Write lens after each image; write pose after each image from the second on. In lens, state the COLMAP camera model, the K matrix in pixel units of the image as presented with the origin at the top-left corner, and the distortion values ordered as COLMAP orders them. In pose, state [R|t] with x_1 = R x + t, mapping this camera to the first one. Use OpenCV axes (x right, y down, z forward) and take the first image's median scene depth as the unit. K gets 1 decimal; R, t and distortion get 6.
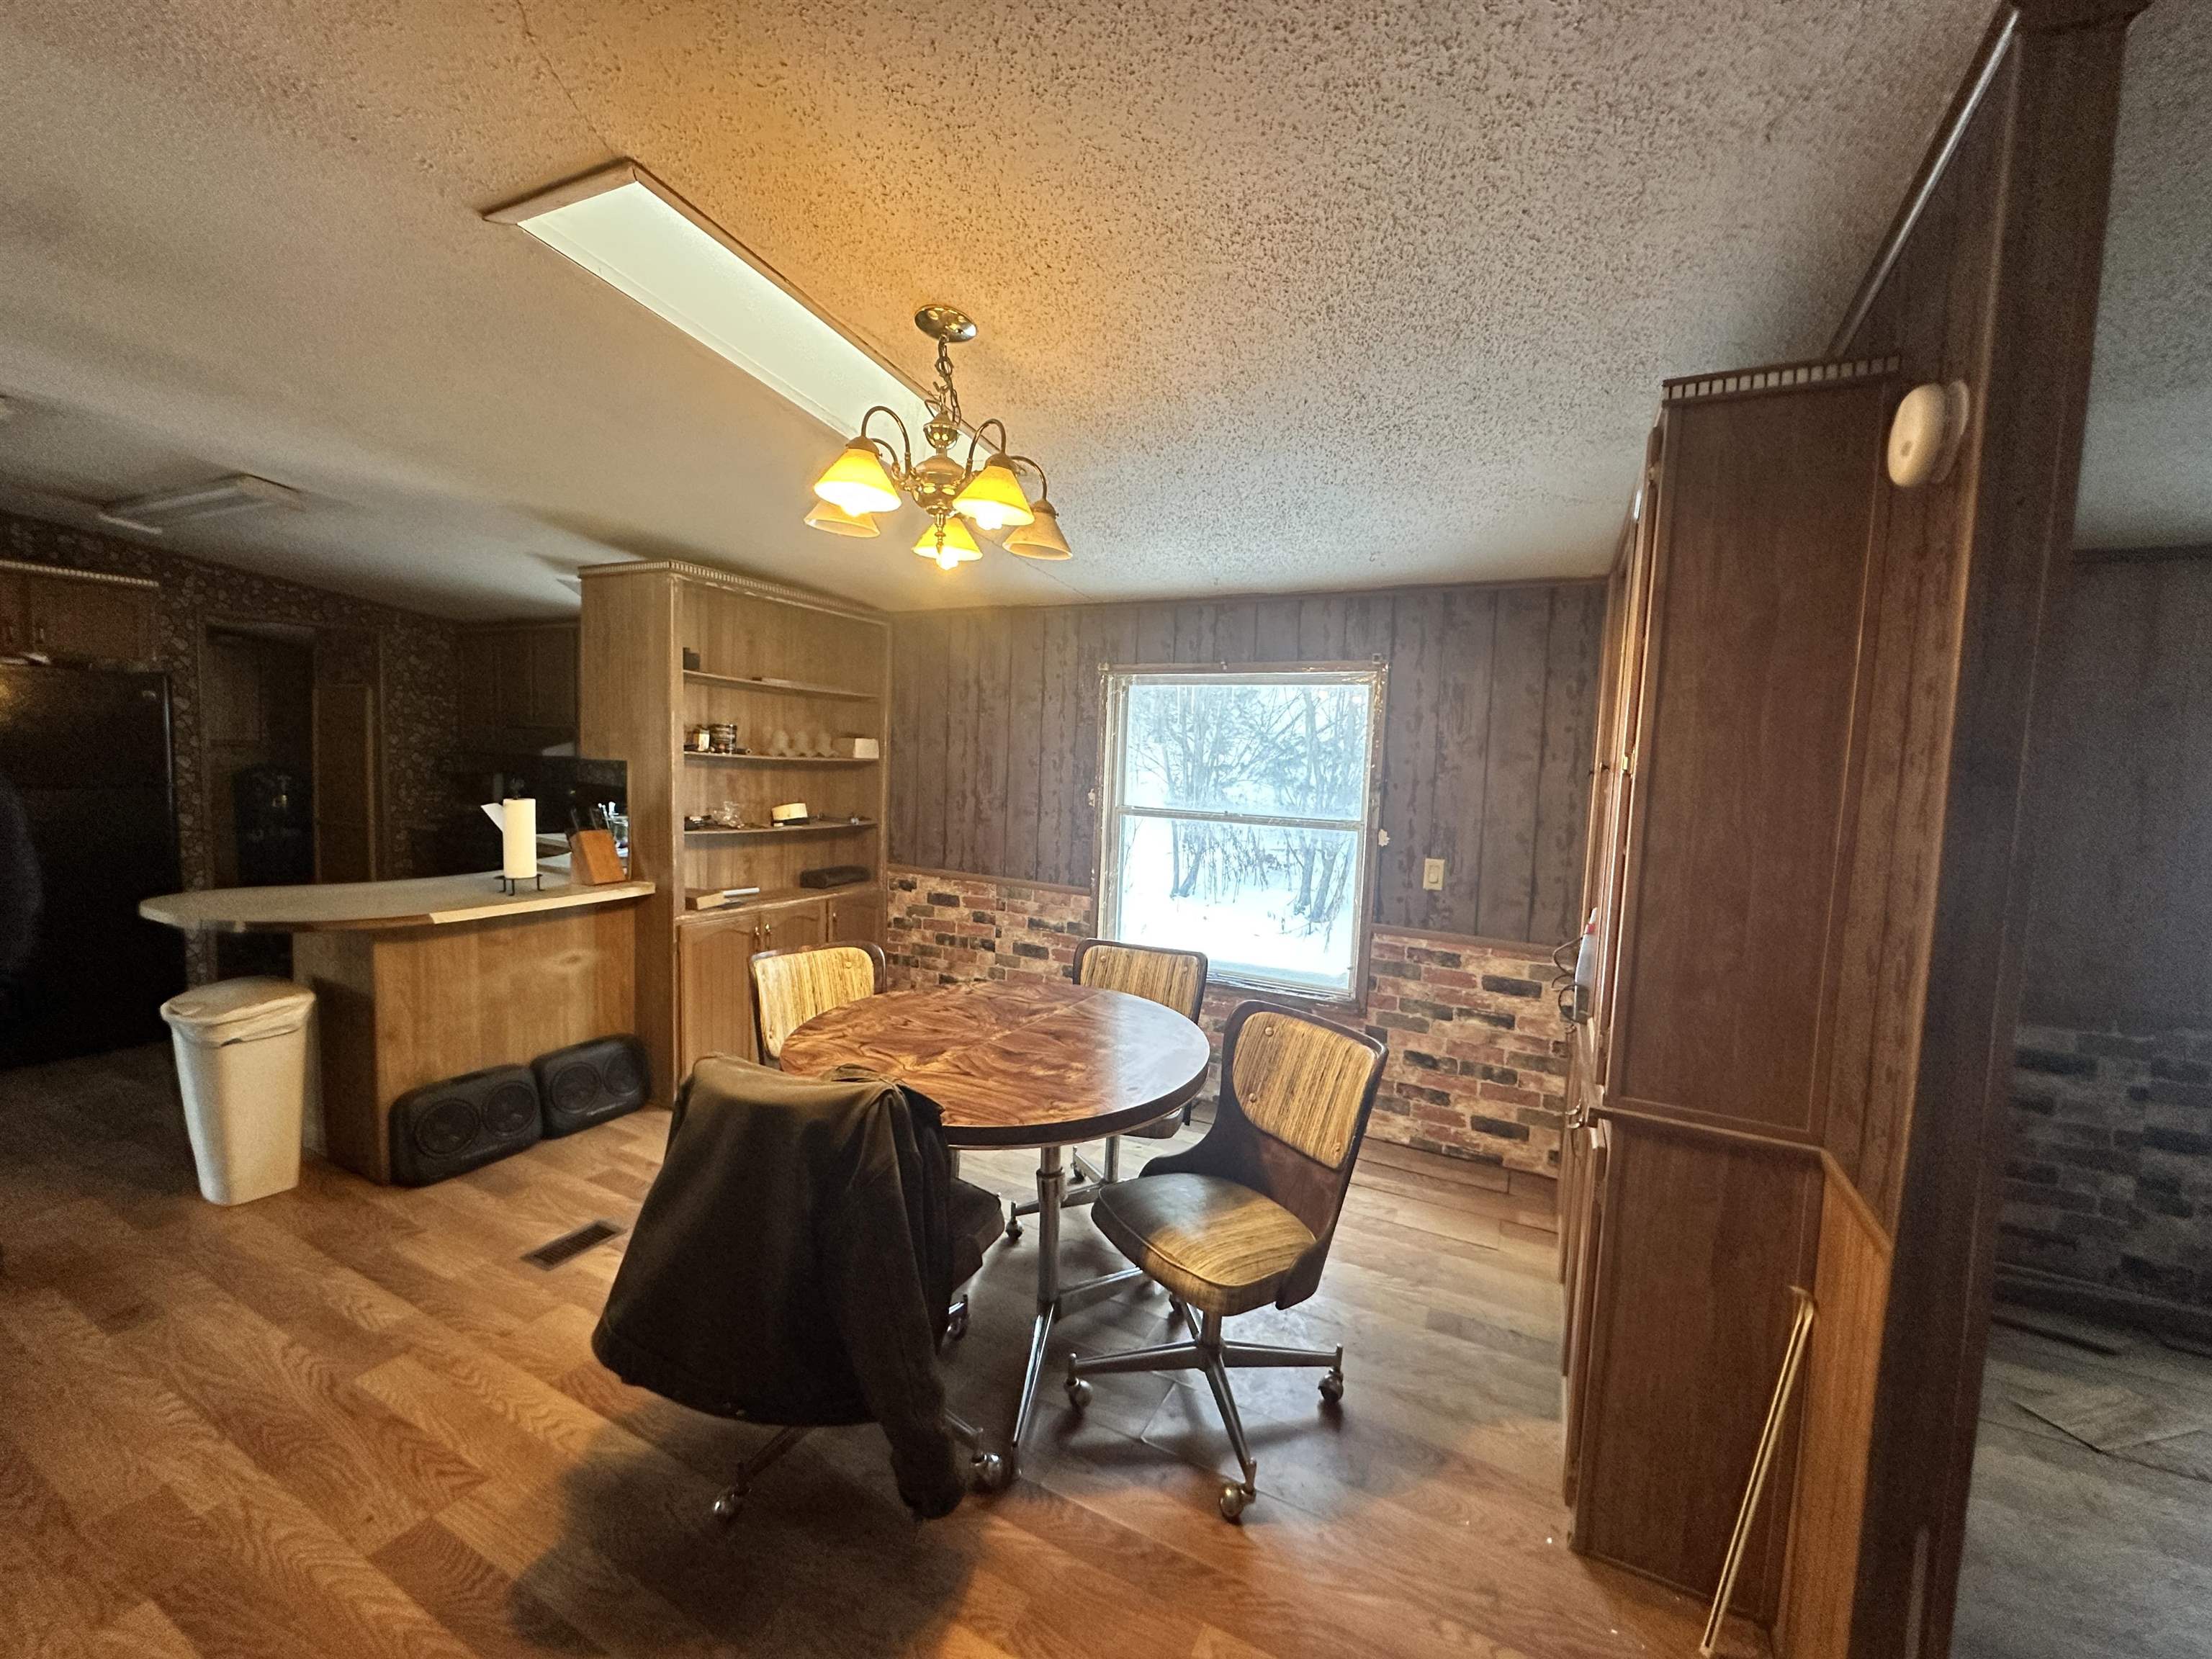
lens RADIAL K [[884.5, 0, 1102.6], [0, 884.5, 824.7], [0, 0, 1]] dist [-0.001717, 0.000684]
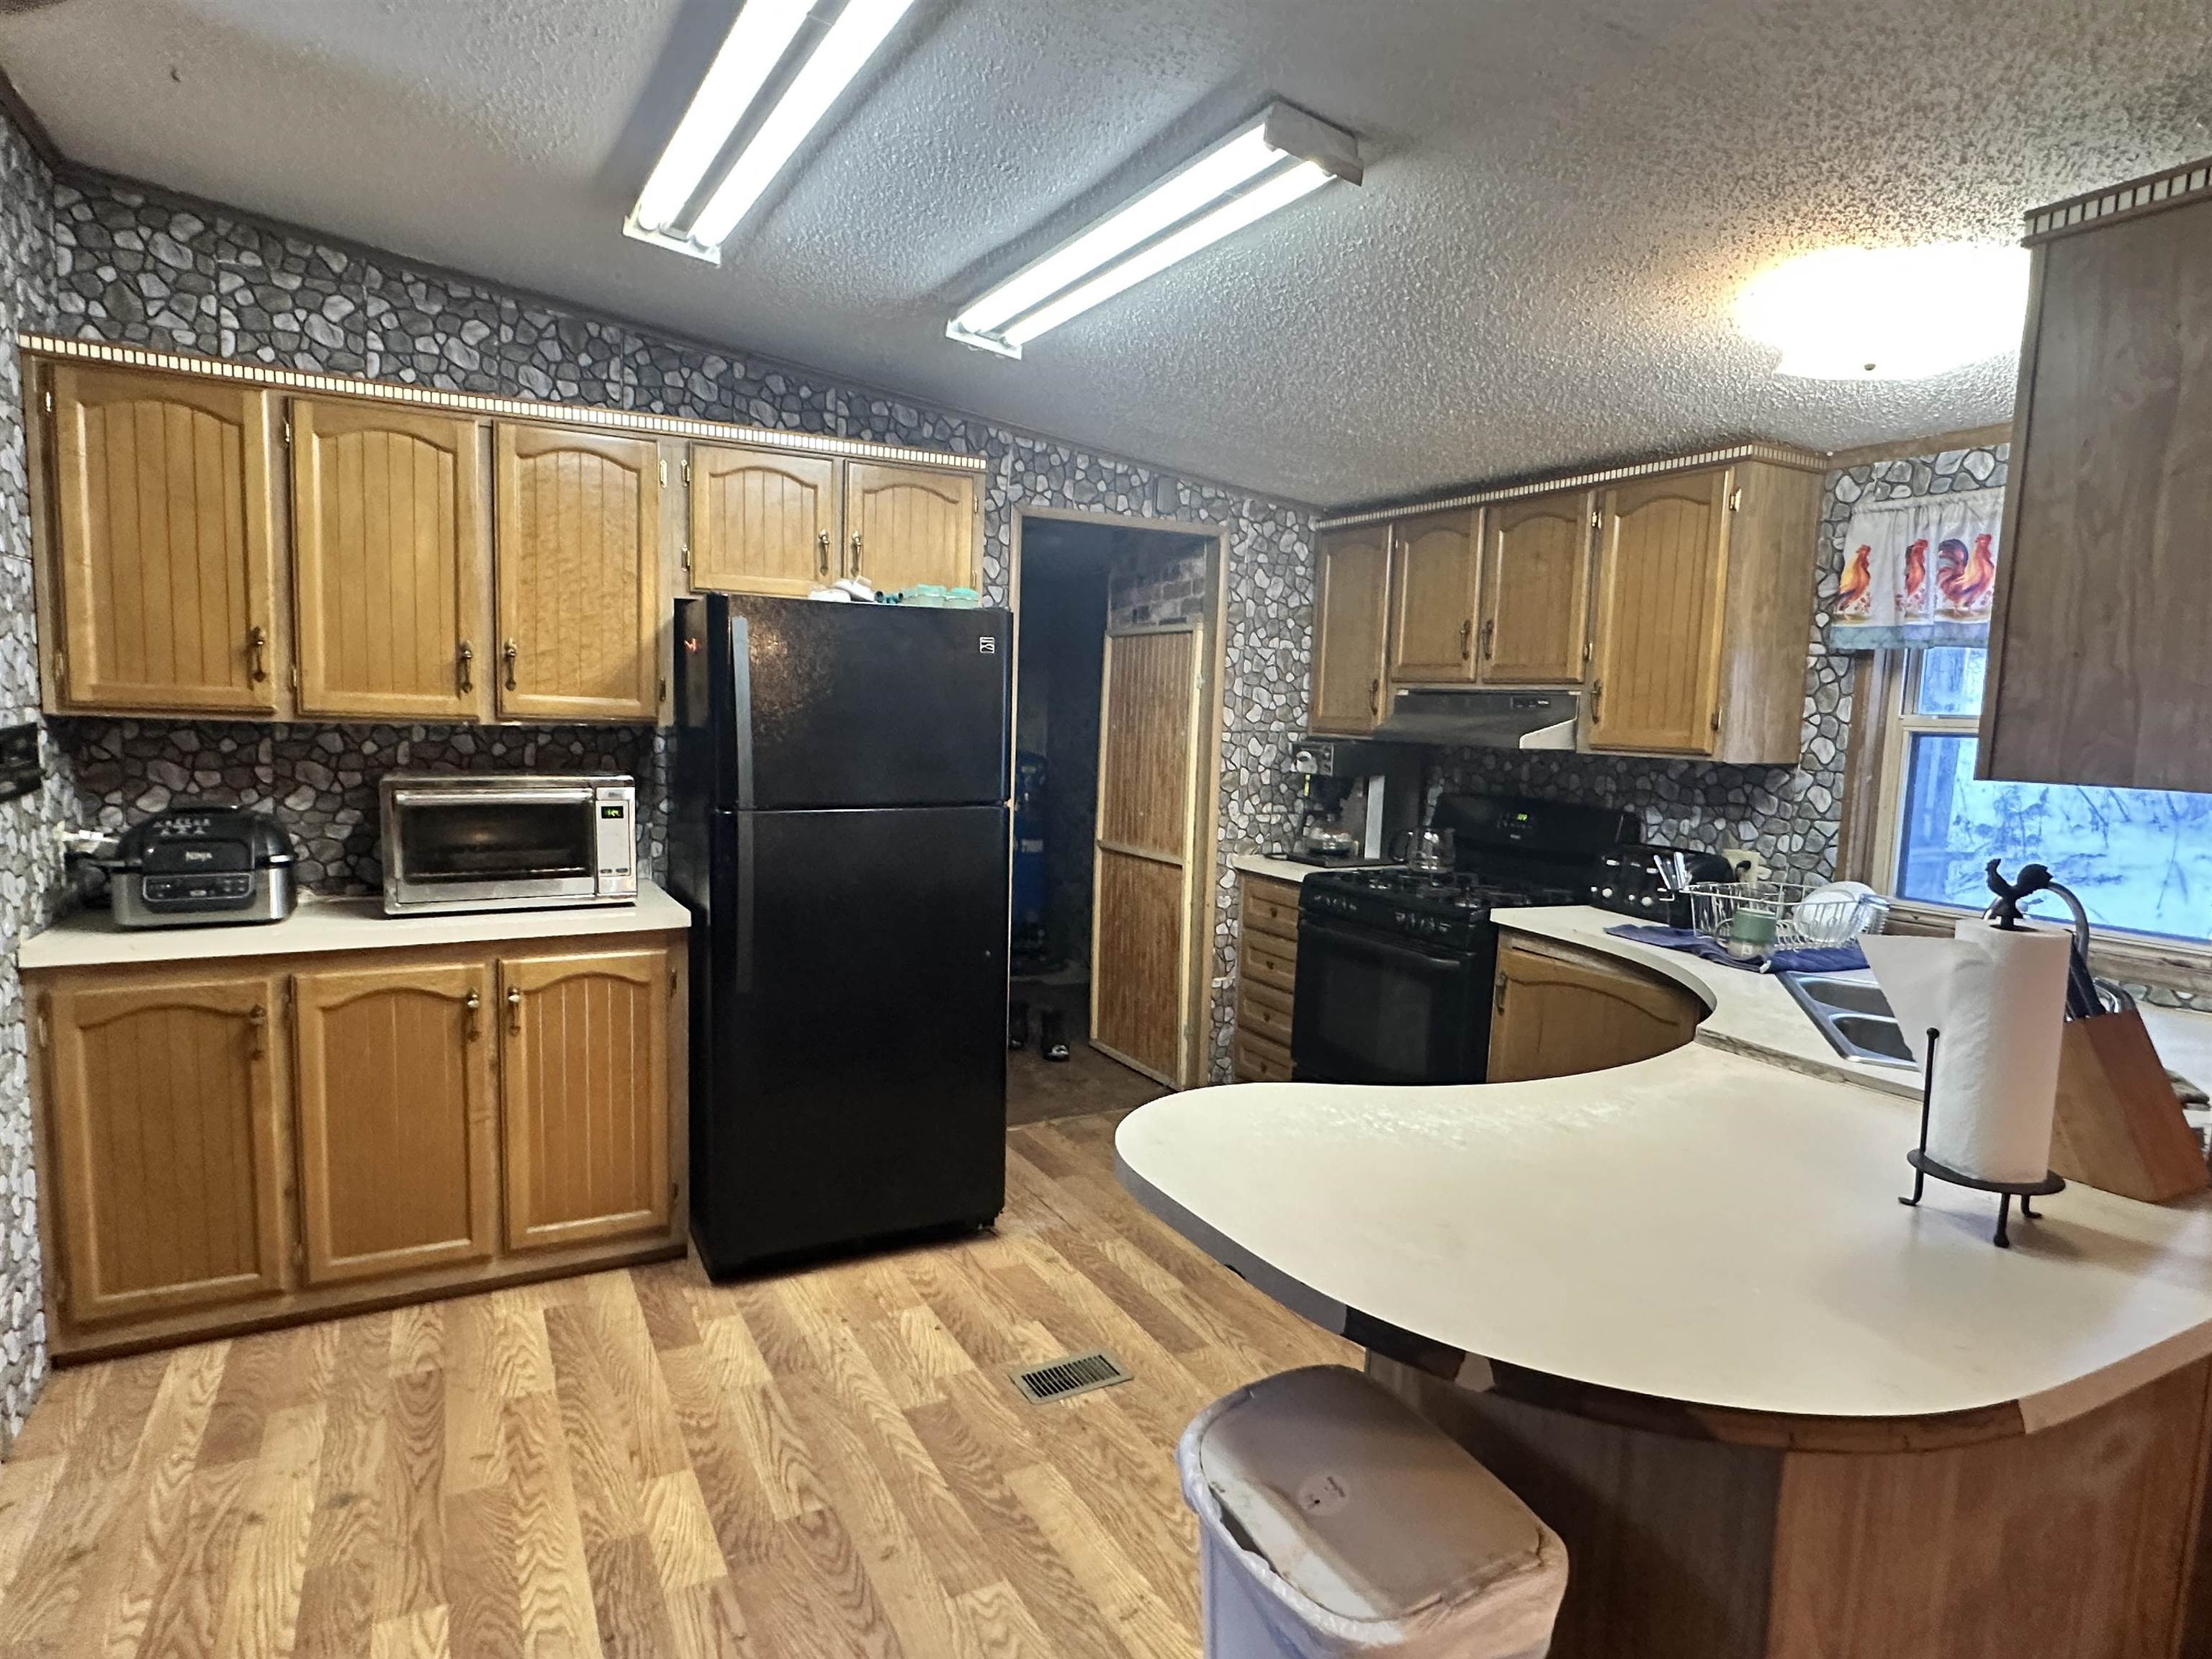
lens RADIAL K [[1229.1, 0, 1090.7], [0, 1229.1, 839.4], [0, 0, 1]] dist [-0.000931, 0.000804]
pose [[0.820449, 0.051772, -0.569370, -0.658043], [-0.043220, 0.998658, 0.028527, -0.055355], [0.570083, 0.001203, 0.821586, 0.448130]]
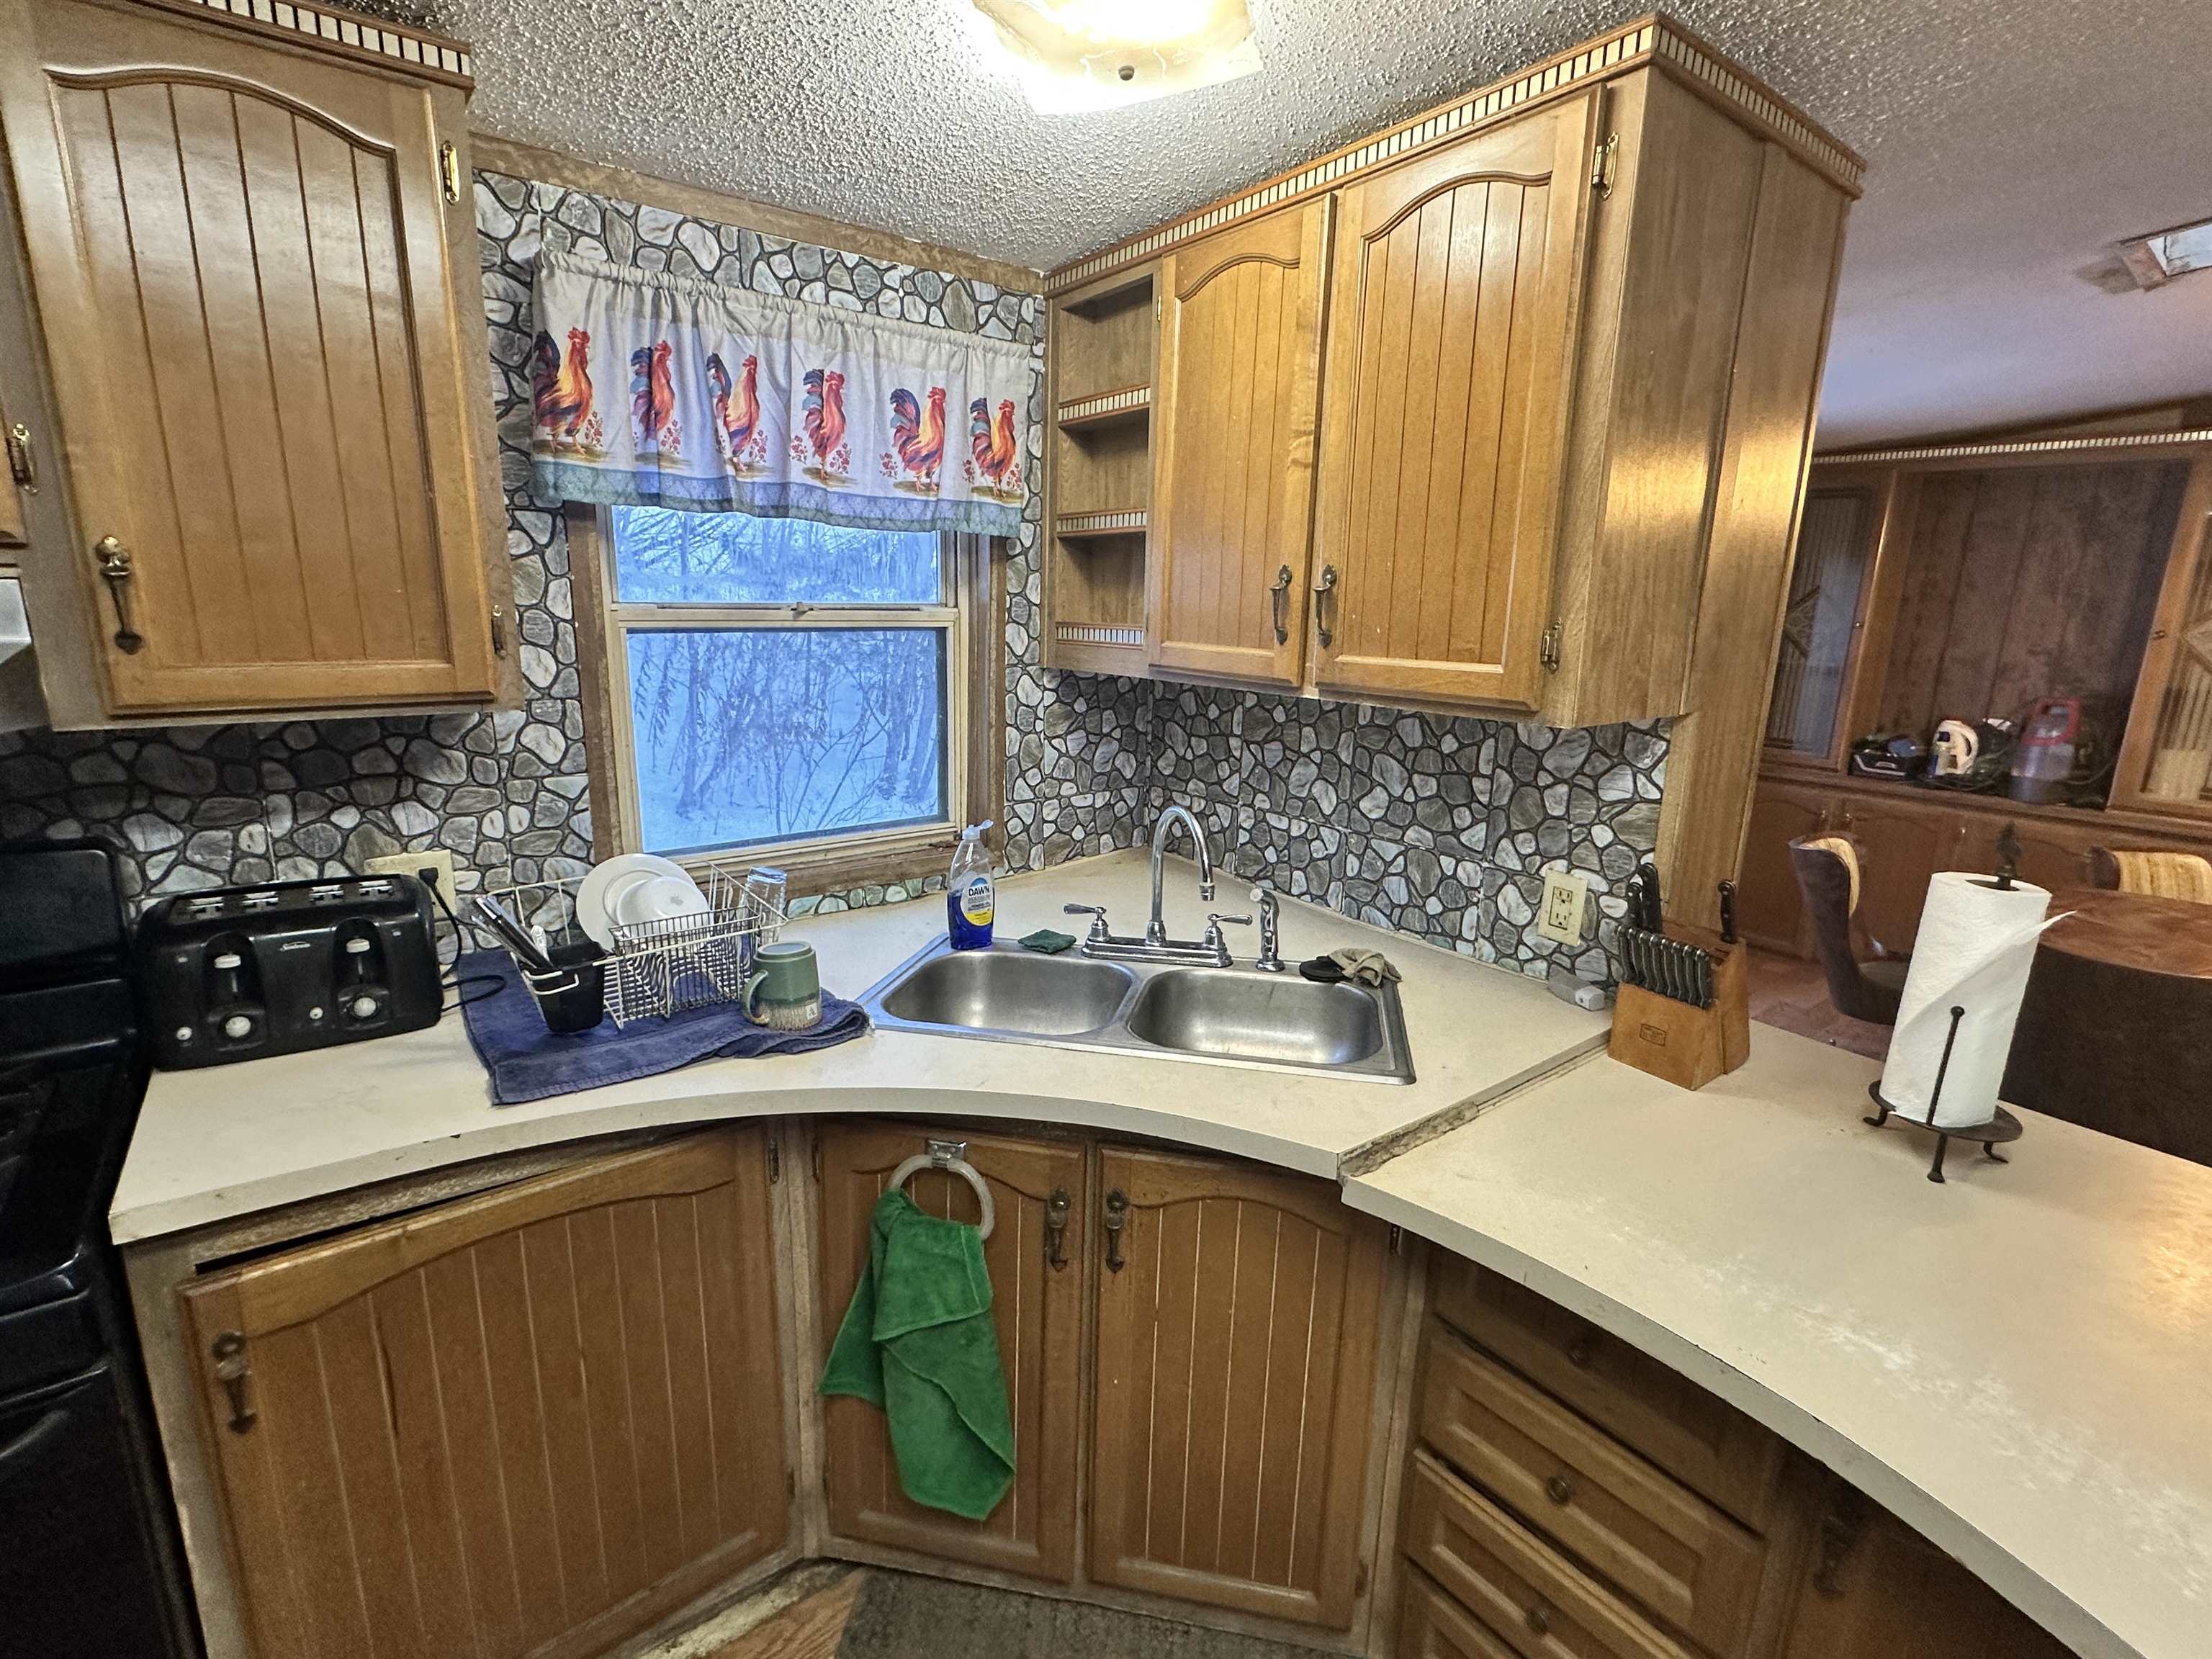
lens RADIAL K [[1041.5, 0, 1097.3], [0, 1041.5, 826.8], [0, 0, 1]] dist [-0.004246, 0.000378]
pose [[0.424594, -0.228639, 0.876039, -1.080727], [0.056086, 0.972372, 0.226598, -0.144909], [-0.903645, -0.047078, 0.425687, 1.094637]]
